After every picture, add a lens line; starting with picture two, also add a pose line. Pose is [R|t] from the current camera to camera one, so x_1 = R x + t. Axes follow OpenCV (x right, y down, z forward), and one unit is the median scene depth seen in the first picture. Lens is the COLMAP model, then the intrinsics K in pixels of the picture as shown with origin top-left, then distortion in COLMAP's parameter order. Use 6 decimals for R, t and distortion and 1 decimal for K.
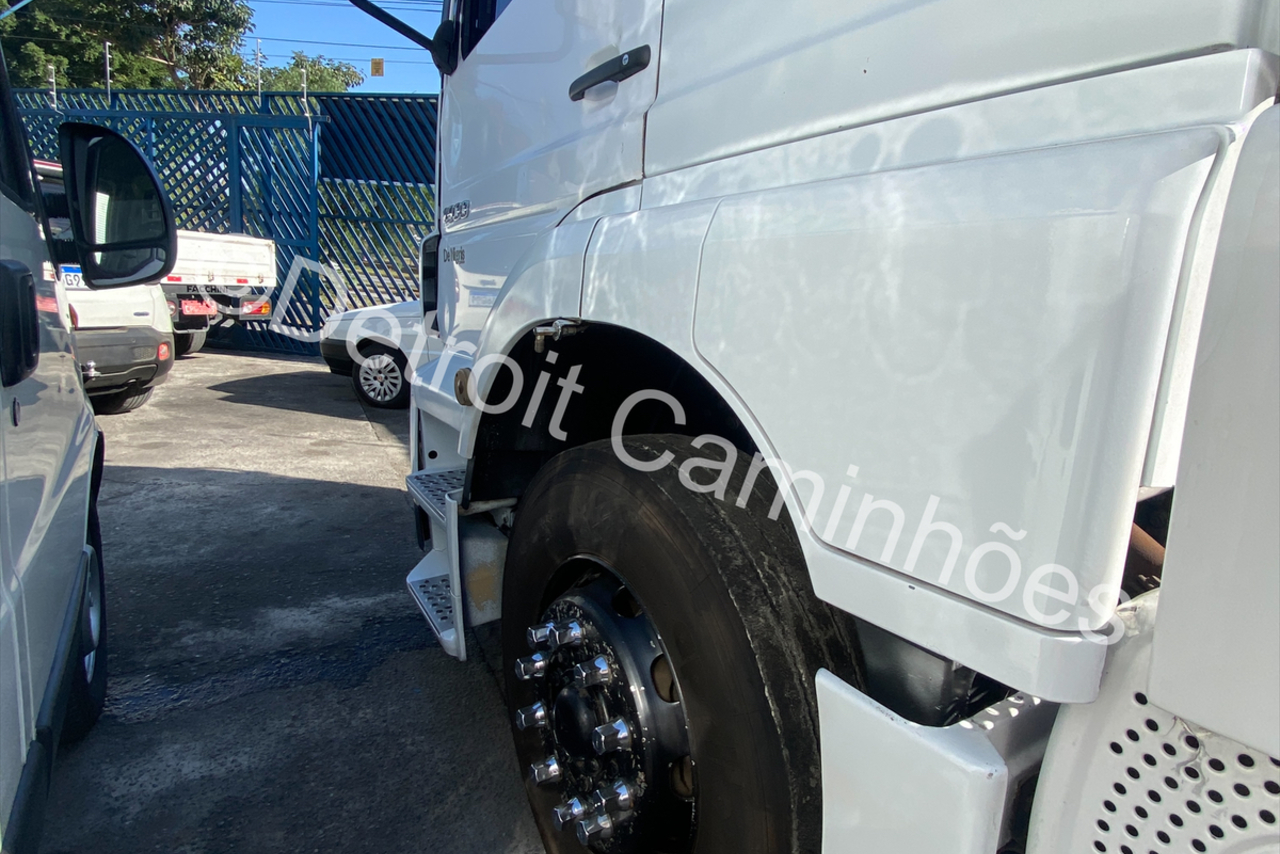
lens RADIAL K [[689.9, 0, 640.0], [0, 689.9, 427.0], [0, 0, 1]] dist [0.025977, -0.027151]
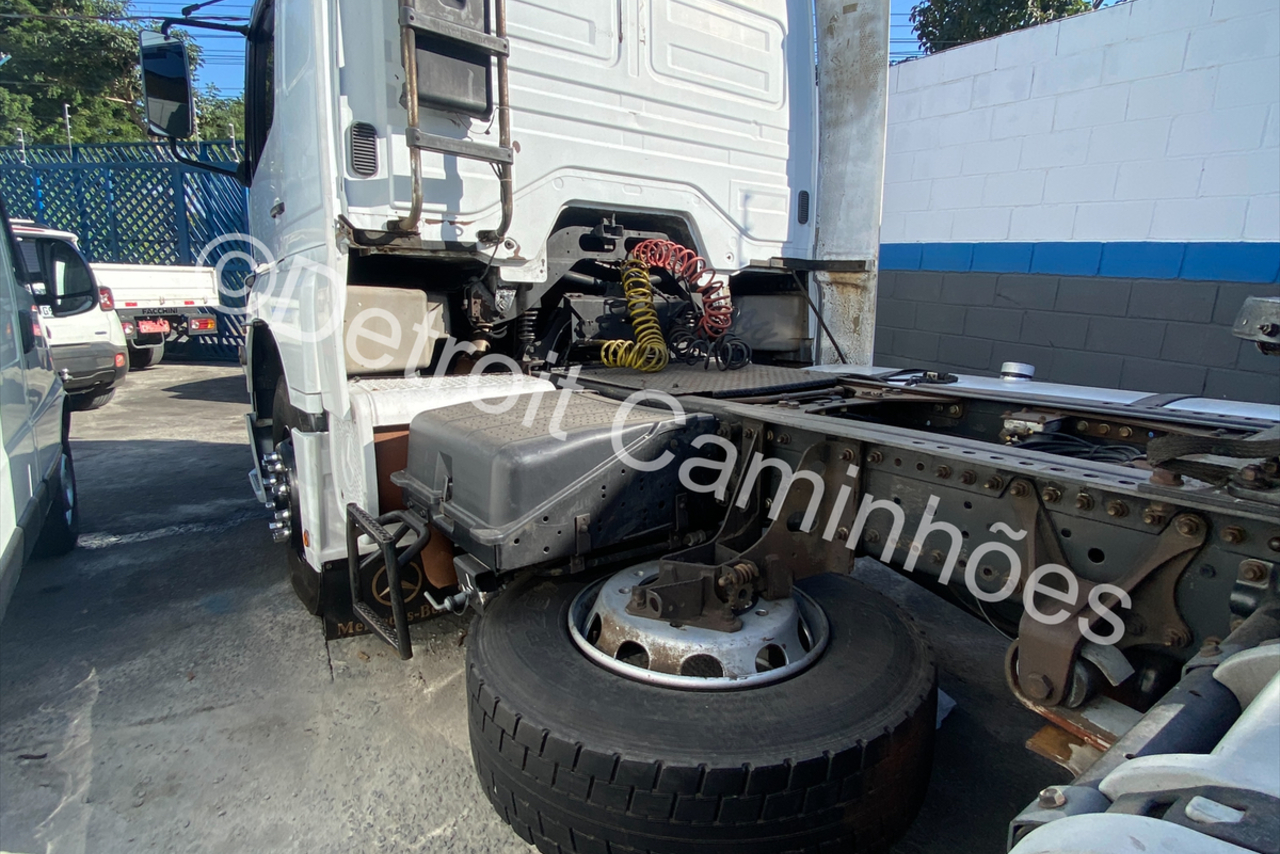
lens RADIAL K [[689.9, 0, 640.0], [0, 689.9, 427.0], [0, 0, 1]] dist [0.025977, -0.027151]
pose [[0.998307, -0.056749, 0.012780, 0.274156], [0.056677, 0.998375, 0.005921, 0.064885], [-0.013095, -0.005186, 0.999901, -0.331654]]
